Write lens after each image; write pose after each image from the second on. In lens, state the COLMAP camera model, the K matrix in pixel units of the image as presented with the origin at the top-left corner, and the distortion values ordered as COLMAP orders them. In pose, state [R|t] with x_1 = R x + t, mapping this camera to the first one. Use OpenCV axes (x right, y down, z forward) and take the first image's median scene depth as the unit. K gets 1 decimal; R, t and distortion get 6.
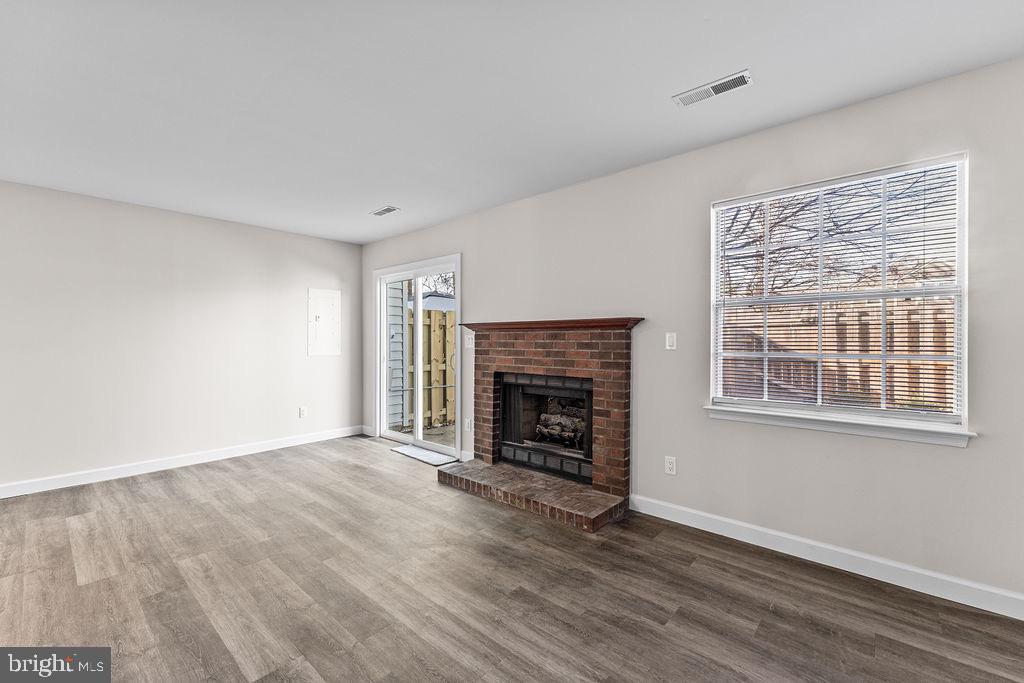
lens RADIAL K [[423.0, 0, 512.3], [0, 423.0, 344.3], [0, 0, 1]] dist [0.003122, -0.001525]
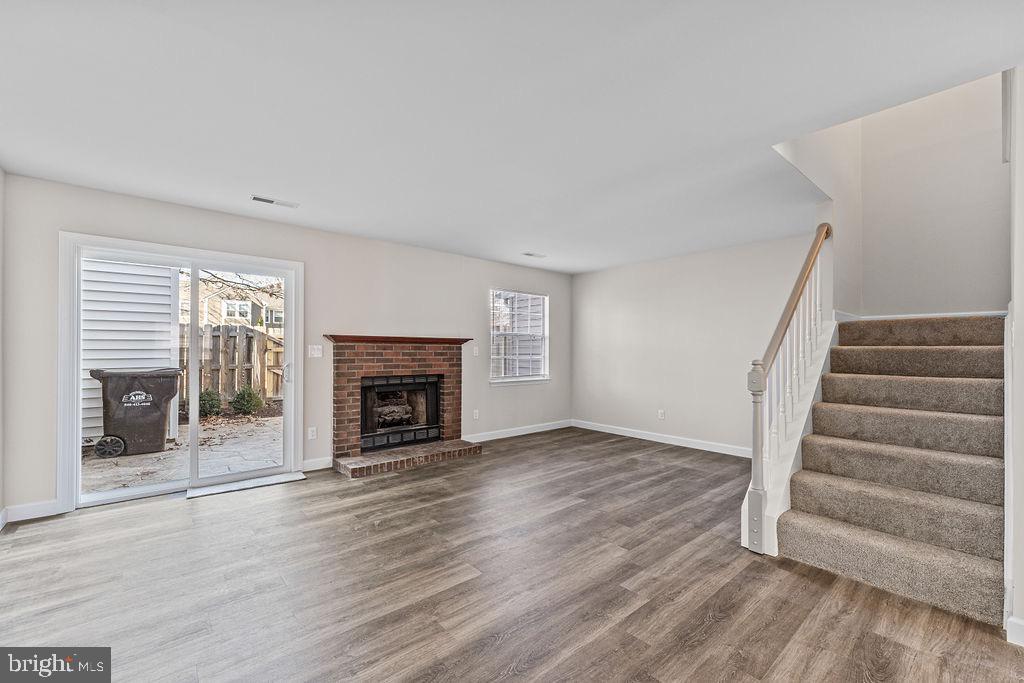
lens RADIAL K [[423.0, 0, 501.5], [0, 423.0, 351.2], [0, 0, 1]] dist [0.003122, -0.001525]
pose [[0.151792, 0.005298, 0.988398, -1.342417], [0.010304, 0.999923, -0.006942, 0.005961], [-0.988359, 0.011239, 0.151725, 0.502750]]
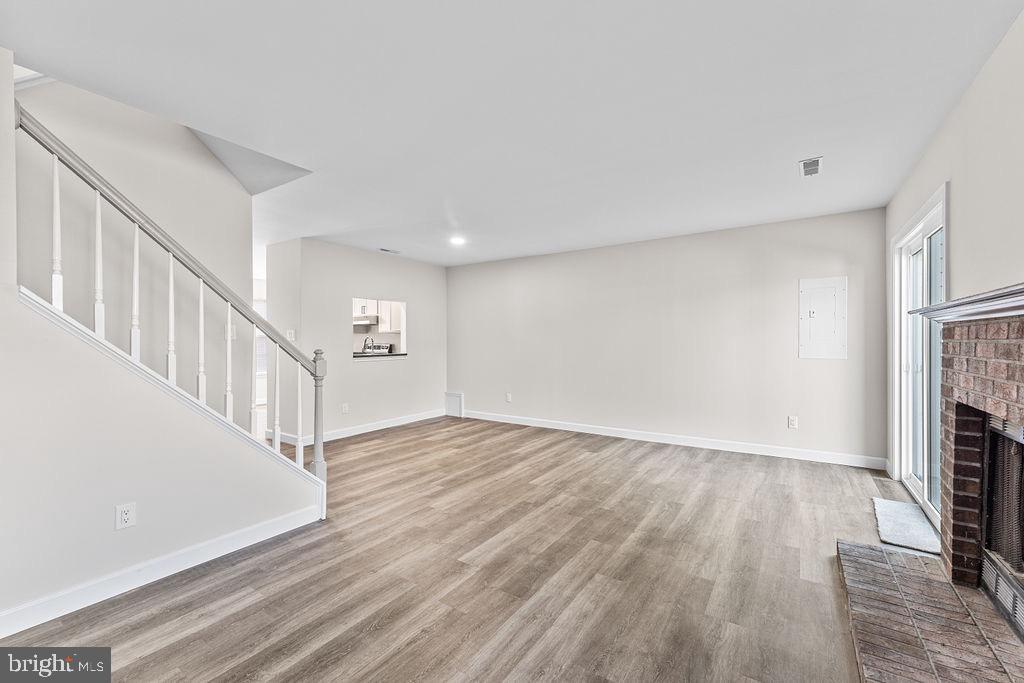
lens RADIAL K [[423.0, 0, 513.6], [0, 423.0, 343.4], [0, 0, 1]] dist [0.003122, -0.001525]
pose [[0.124730, 0.004050, -0.992182, 0.449738], [-0.002805, 0.999989, 0.003730, -0.007066], [0.992187, 0.002318, 0.124740, 0.465333]]
